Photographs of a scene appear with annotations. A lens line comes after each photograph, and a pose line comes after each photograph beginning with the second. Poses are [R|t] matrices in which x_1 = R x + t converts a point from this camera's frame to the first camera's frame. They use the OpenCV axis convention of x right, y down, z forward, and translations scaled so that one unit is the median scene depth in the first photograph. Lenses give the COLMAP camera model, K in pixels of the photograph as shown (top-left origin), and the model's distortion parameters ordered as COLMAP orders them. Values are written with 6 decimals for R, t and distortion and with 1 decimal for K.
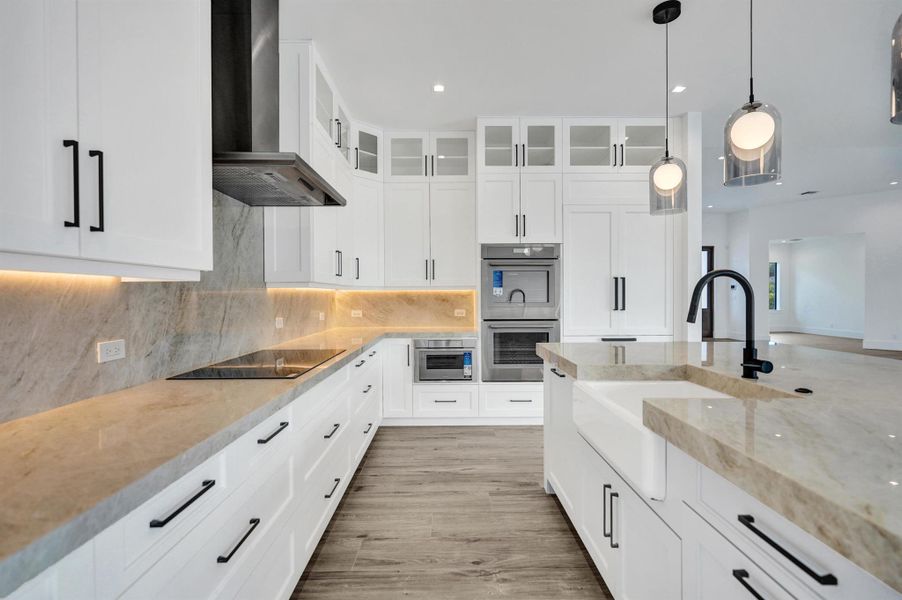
lens RADIAL K [[417.8, 0, 450.8], [0, 417.8, 296.4], [0, 0, 1]] dist [0.002160, 0.000202]
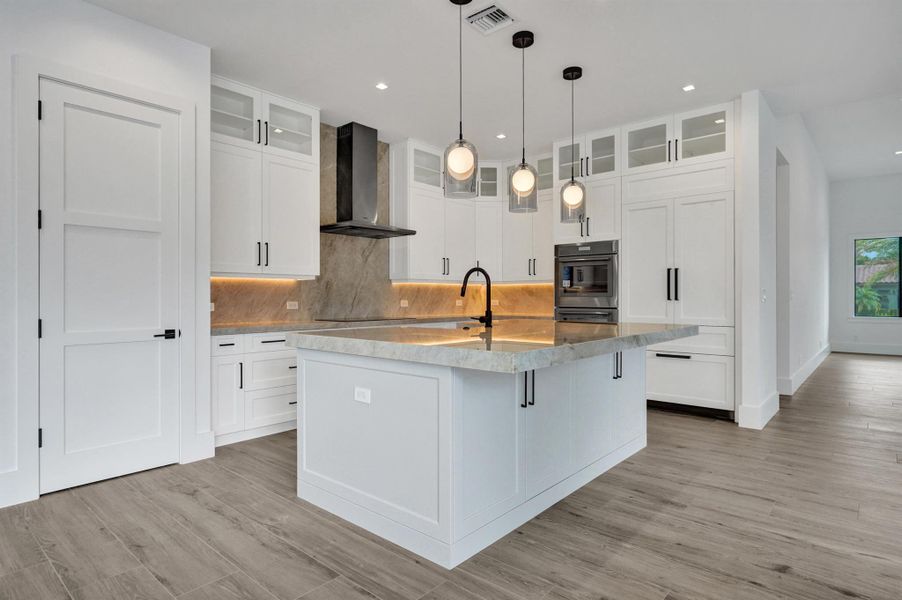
lens RADIAL K [[490.4, 0, 451.0], [0, 490.4, 300.0], [0, 0, 1]] dist [-0.000954, 0.000025]
pose [[0.748361, 0.008744, -0.663234, 0.798582], [-0.003209, 0.999949, 0.009563, 0.022164], [0.663284, -0.005028, 0.748351, -0.274986]]
